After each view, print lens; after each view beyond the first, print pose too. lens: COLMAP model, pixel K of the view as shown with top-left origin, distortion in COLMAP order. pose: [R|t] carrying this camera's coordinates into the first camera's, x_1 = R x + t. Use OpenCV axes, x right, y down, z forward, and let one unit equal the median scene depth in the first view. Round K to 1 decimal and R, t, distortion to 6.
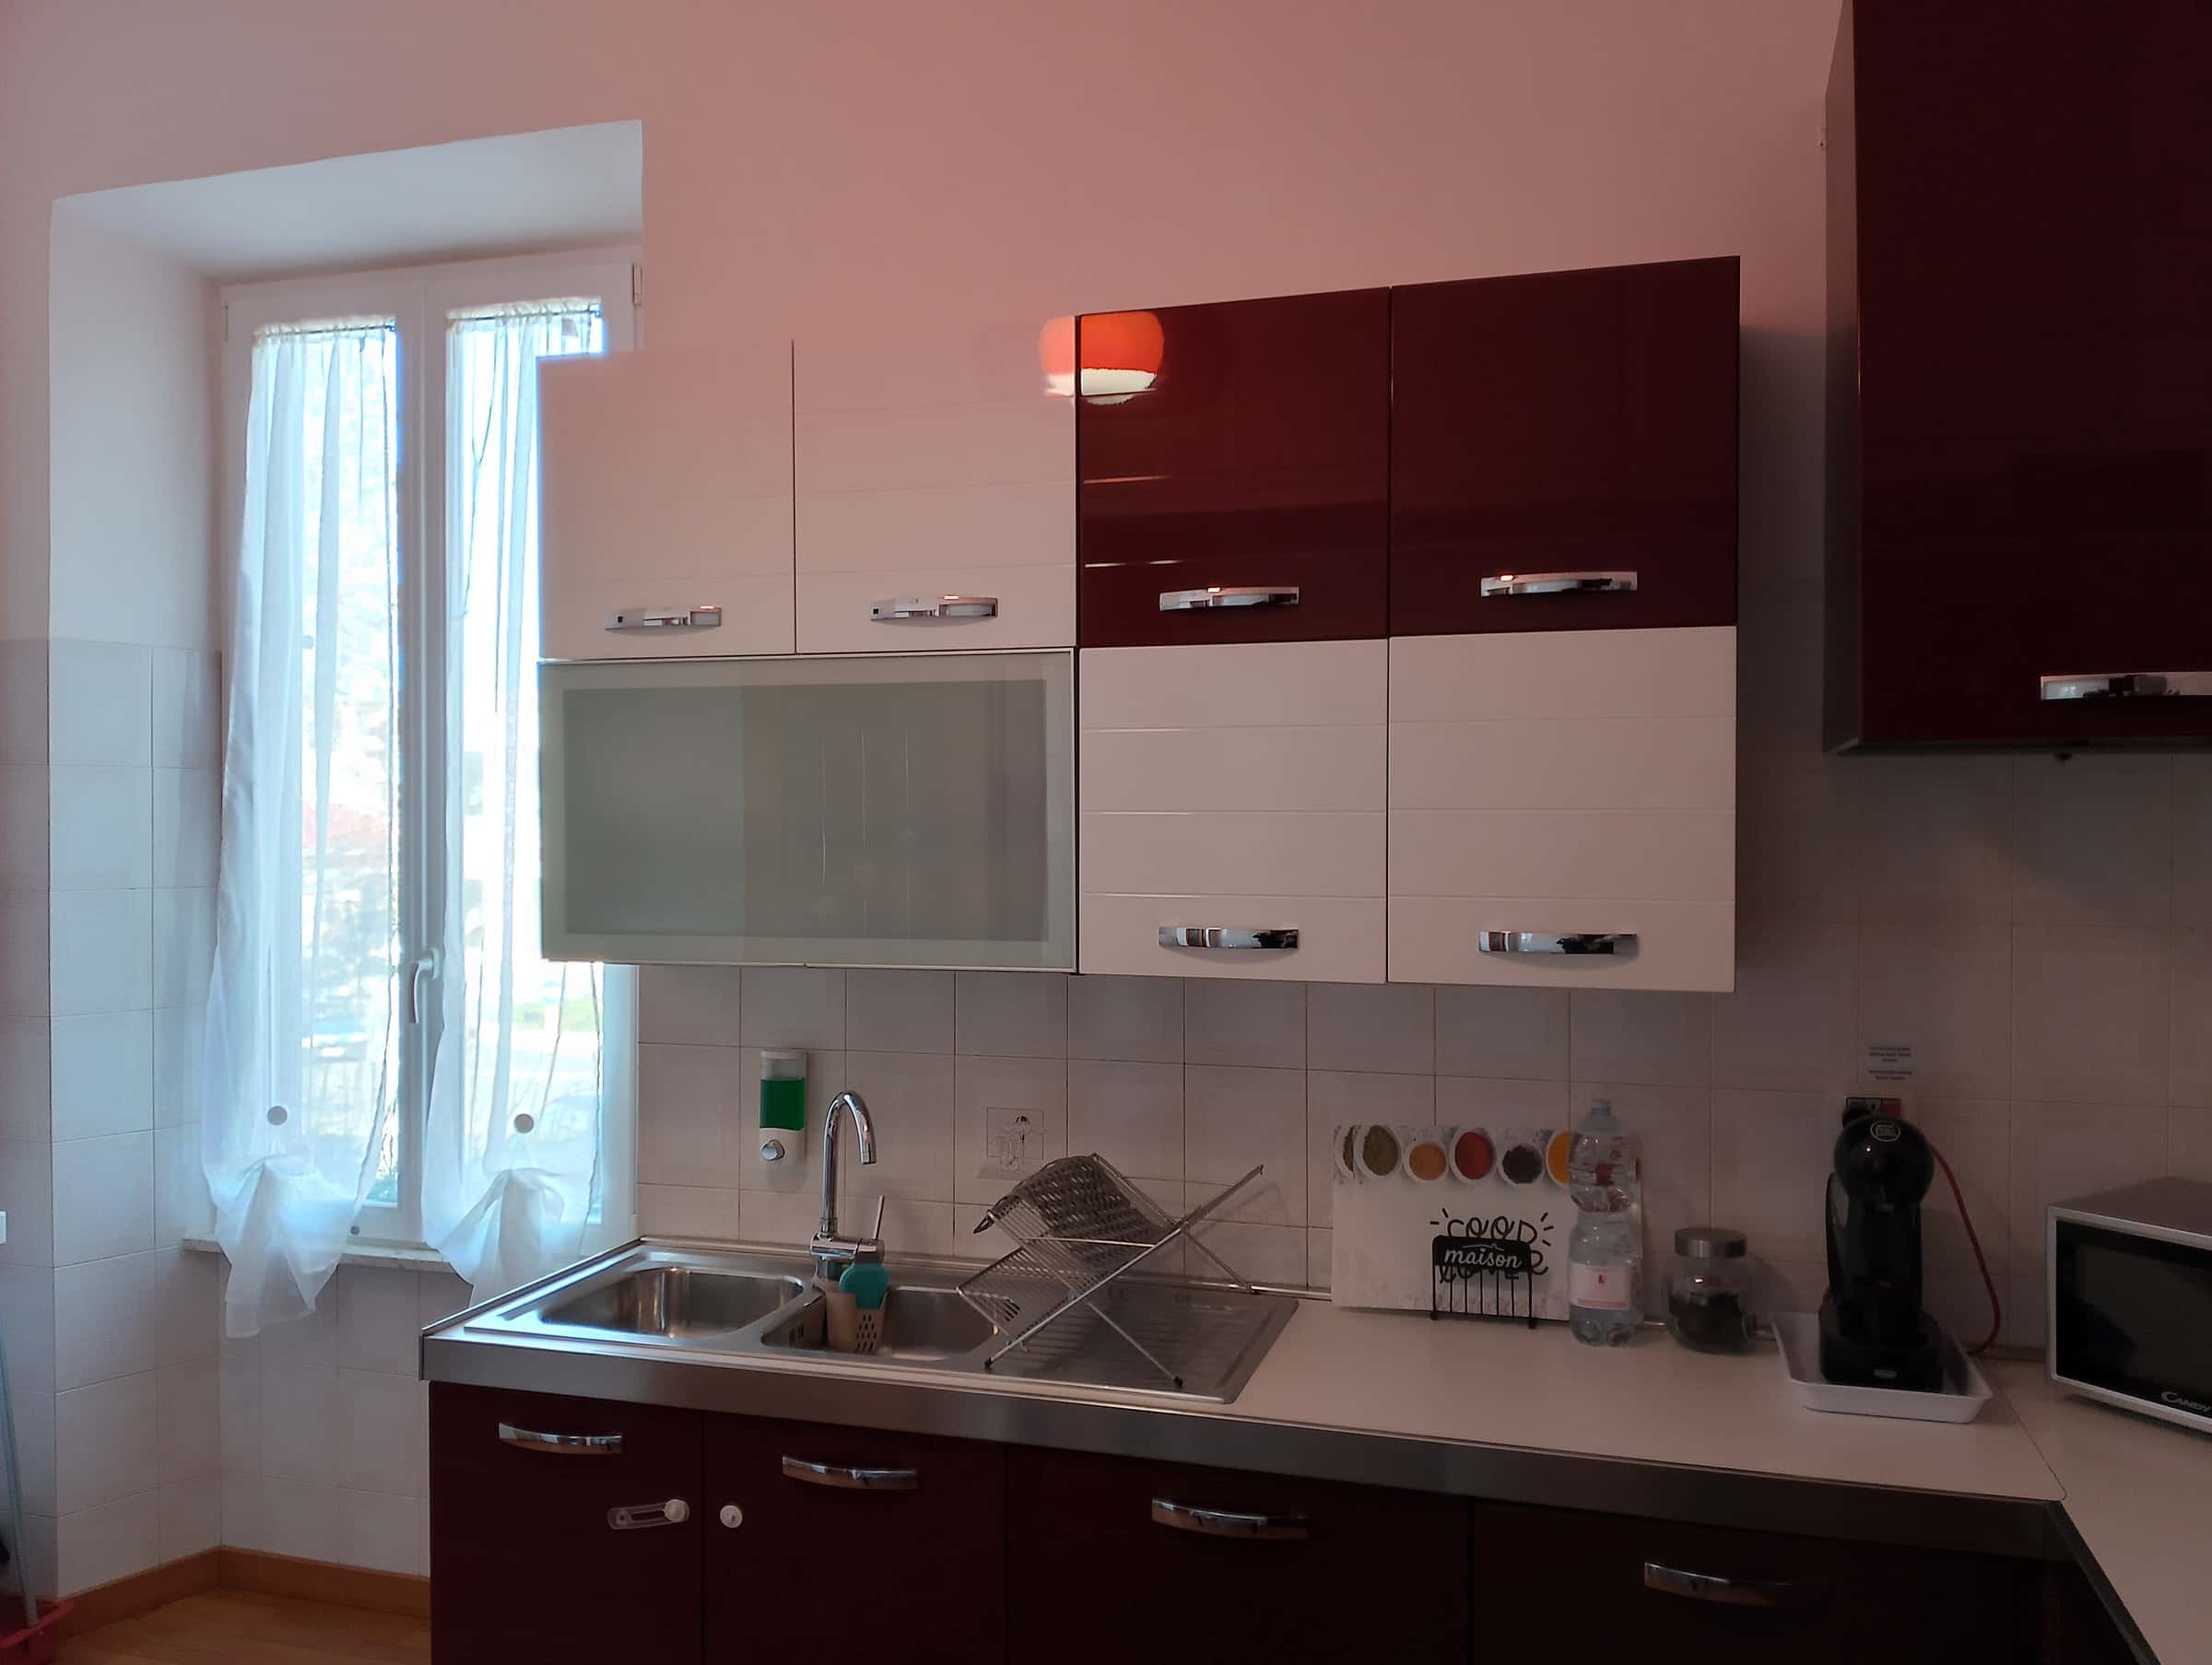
lens RADIAL K [[1802.8, 0, 1106.0], [0, 1802.8, 832.5], [0, 0, 1]] dist [0.012160, 0.007385]
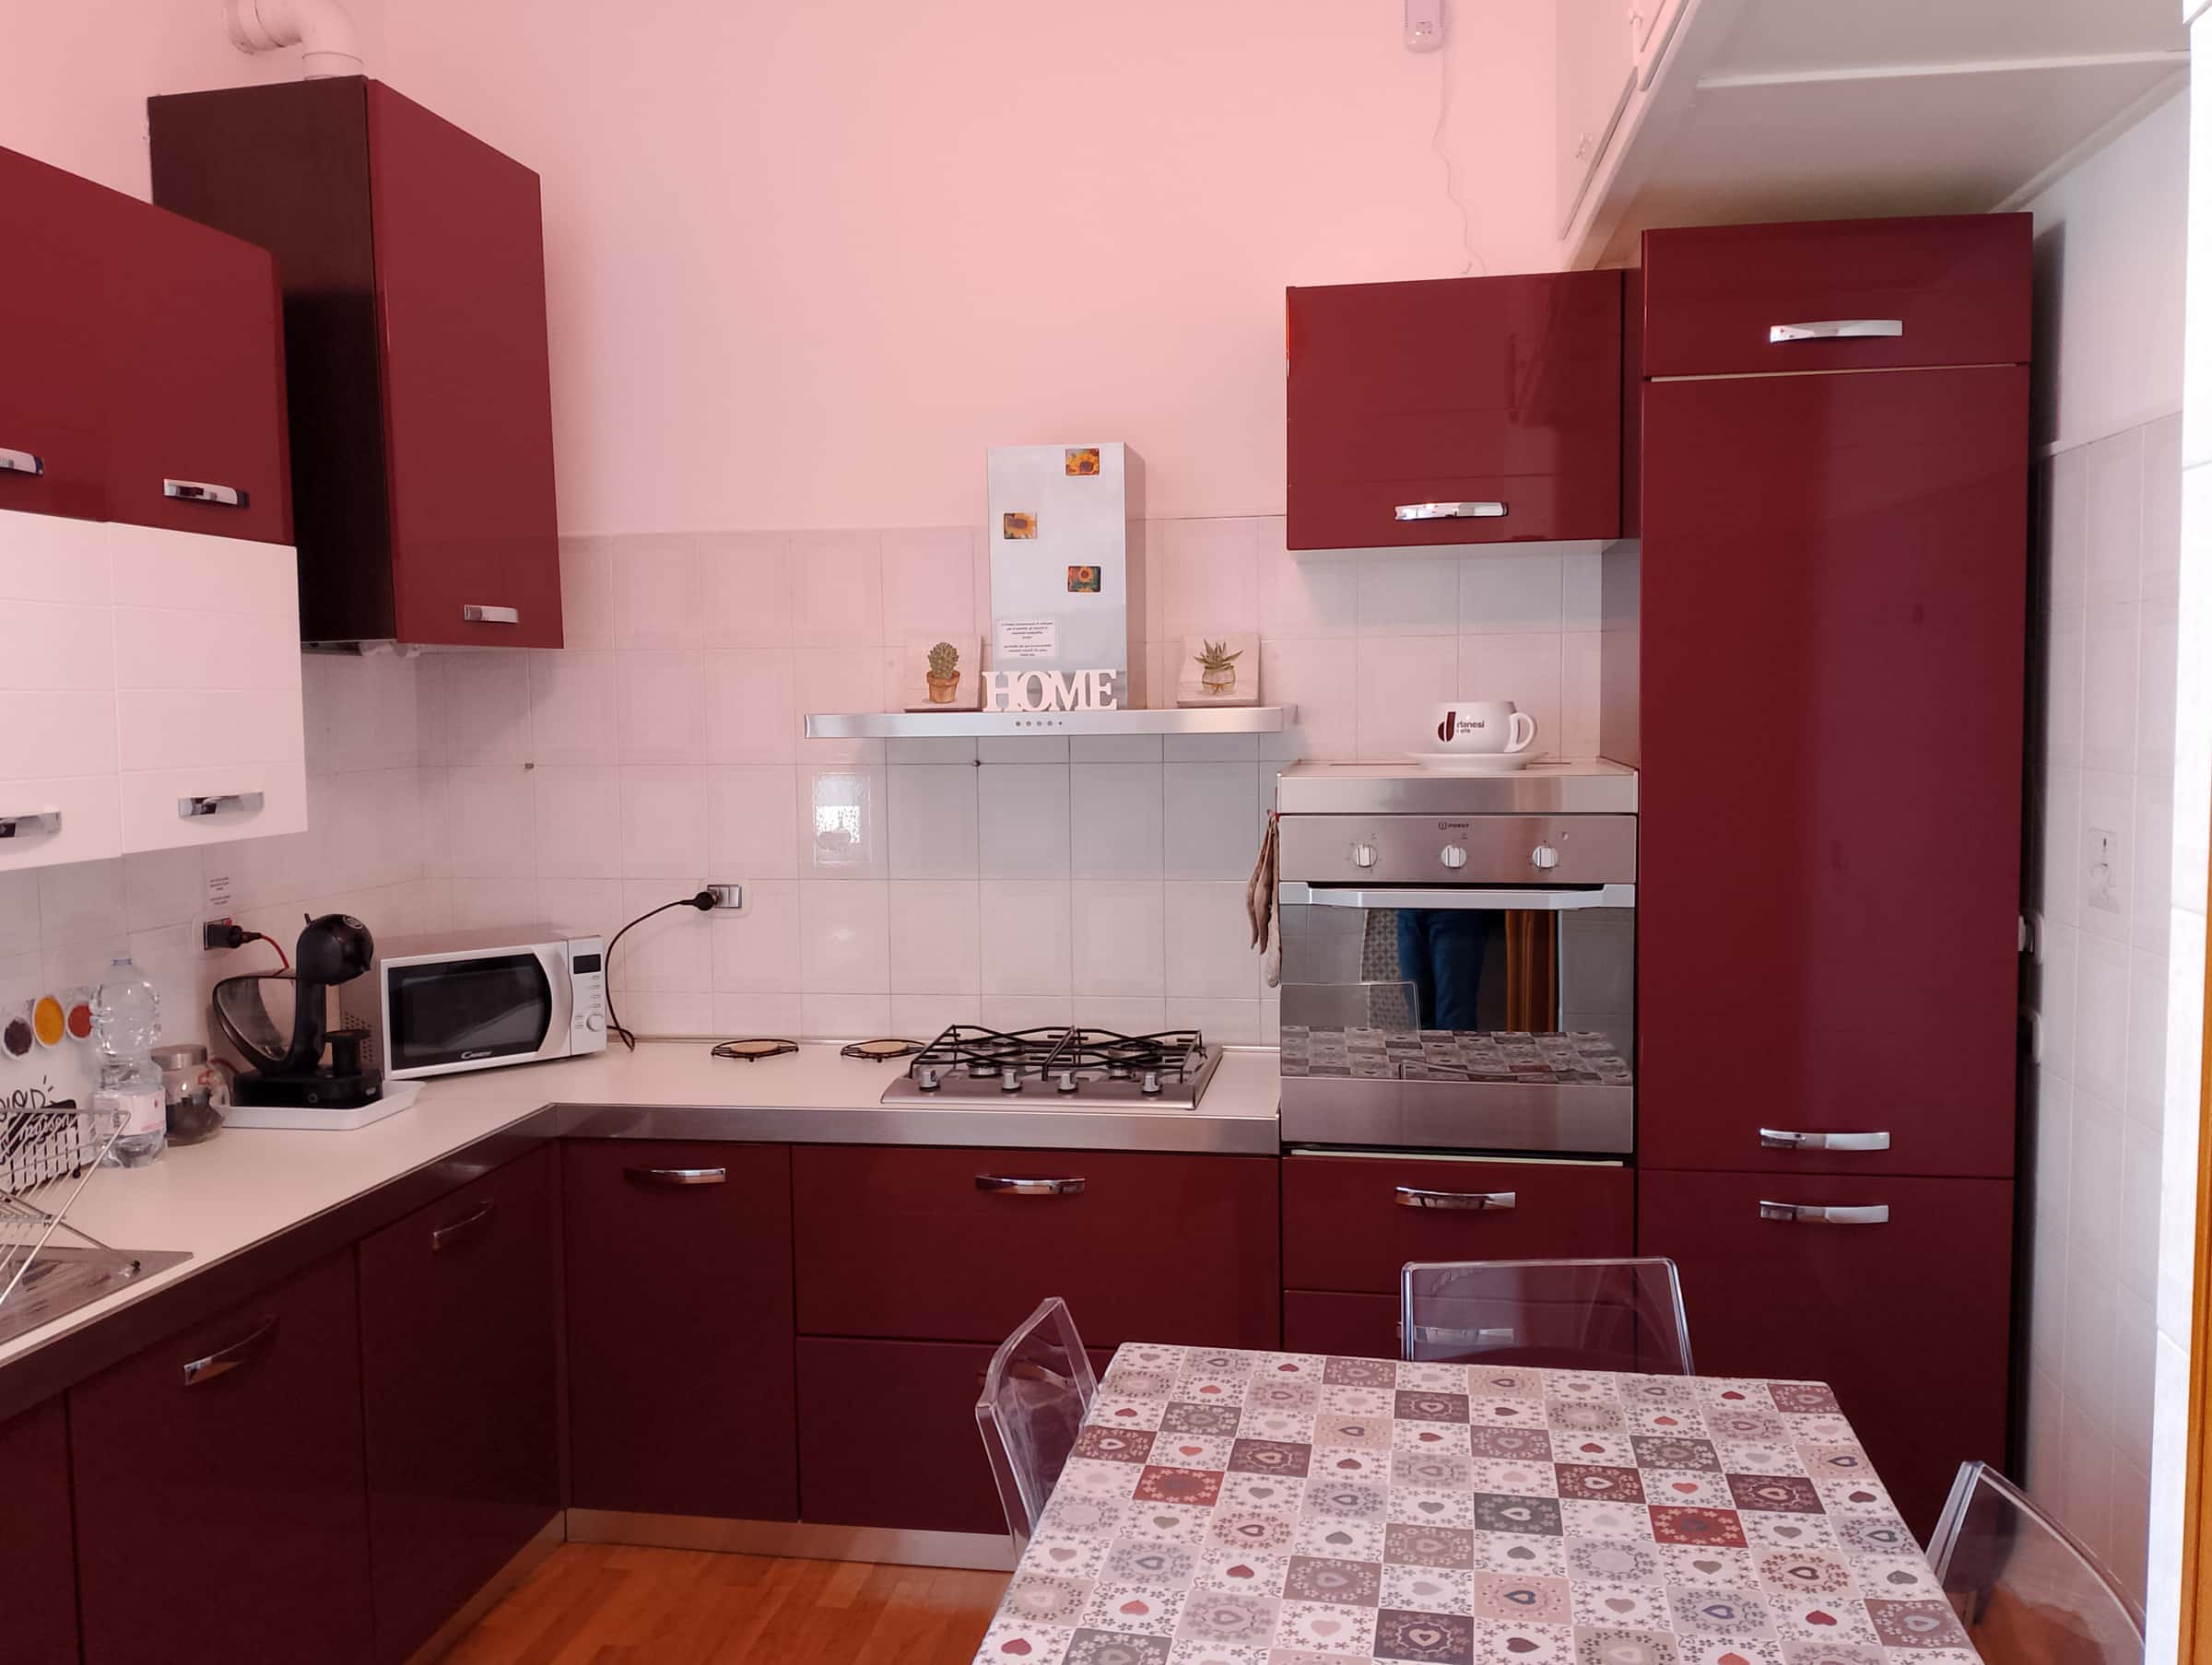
lens RADIAL K [[1802.8, 0, 1106.0], [0, 1802.8, 832.5], [0, 0, 1]] dist [0.012160, 0.007385]
pose [[-0.140383, -0.071013, 0.987547, -0.964579], [0.017980, 0.997077, 0.074254, 0.003324], [-0.989934, 0.028180, -0.138696, 0.591374]]
